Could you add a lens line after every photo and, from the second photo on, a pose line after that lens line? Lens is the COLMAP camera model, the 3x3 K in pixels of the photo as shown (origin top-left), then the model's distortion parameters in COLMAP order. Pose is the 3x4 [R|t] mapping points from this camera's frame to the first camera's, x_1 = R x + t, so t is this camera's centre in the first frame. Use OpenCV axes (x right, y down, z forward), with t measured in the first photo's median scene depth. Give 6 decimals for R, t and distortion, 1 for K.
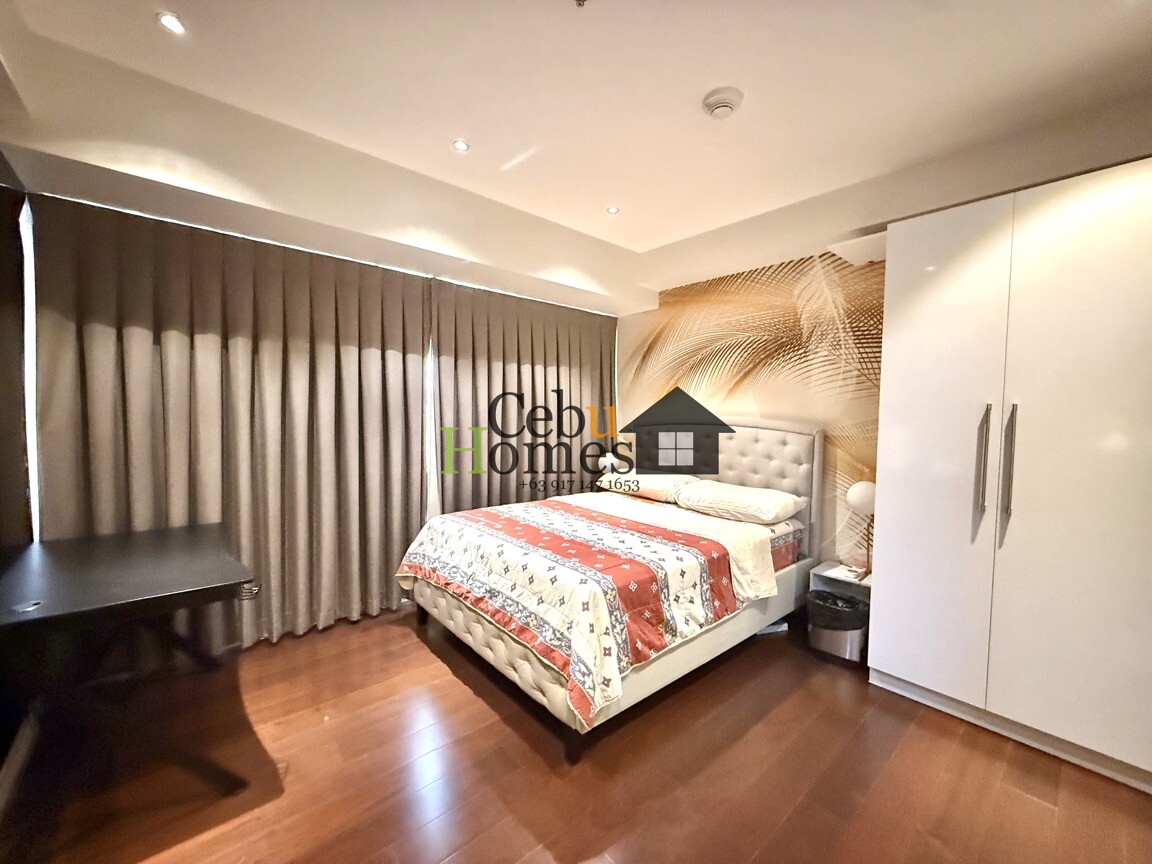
lens RADIAL K [[459.5, 0, 576.0], [0, 459.5, 432.0], [0, 0, 1]] dist [-0.000552, 0.000153]
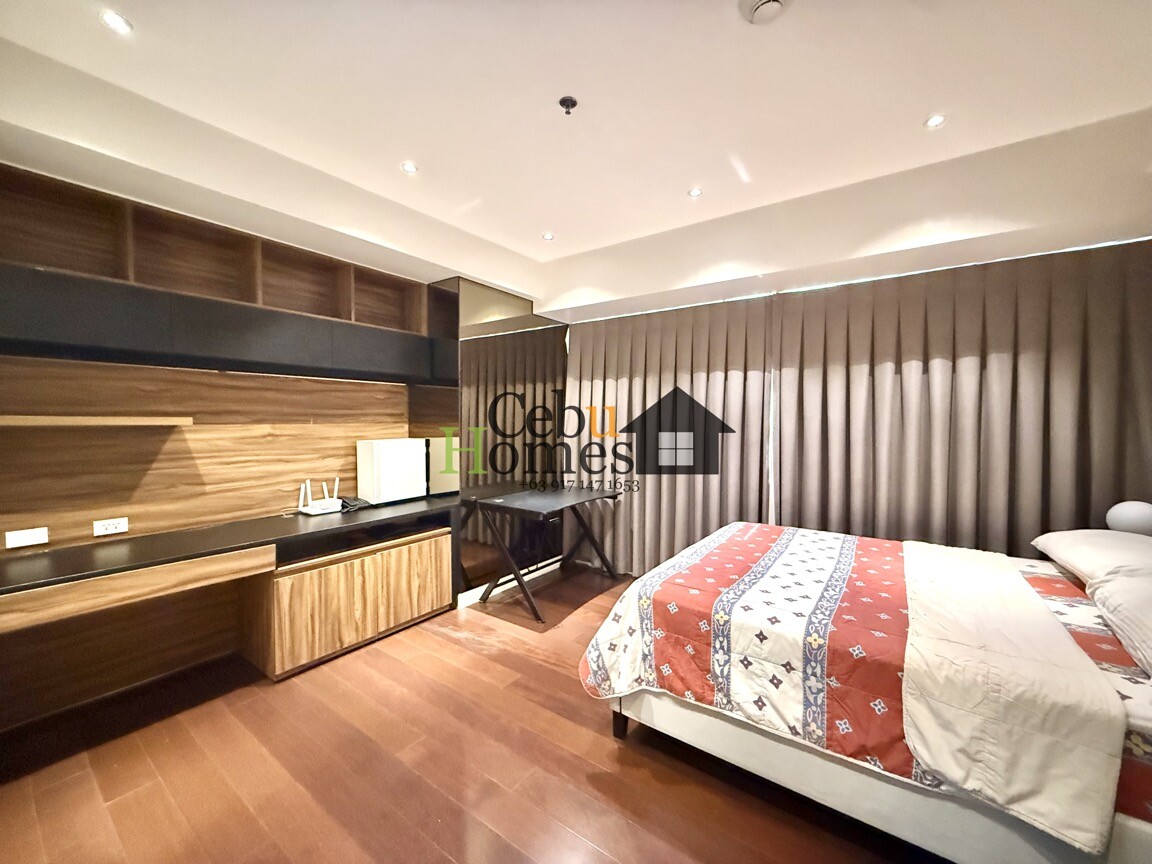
lens RADIAL K [[459.5, 0, 576.0], [0, 459.5, 432.0], [0, 0, 1]] dist [-0.000552, 0.000153]
pose [[0.227562, 0.009623, -0.973716, 0.855180], [-0.041265, 0.999148, 0.000231, -0.013737], [0.972889, 0.040128, 0.227765, 0.499265]]
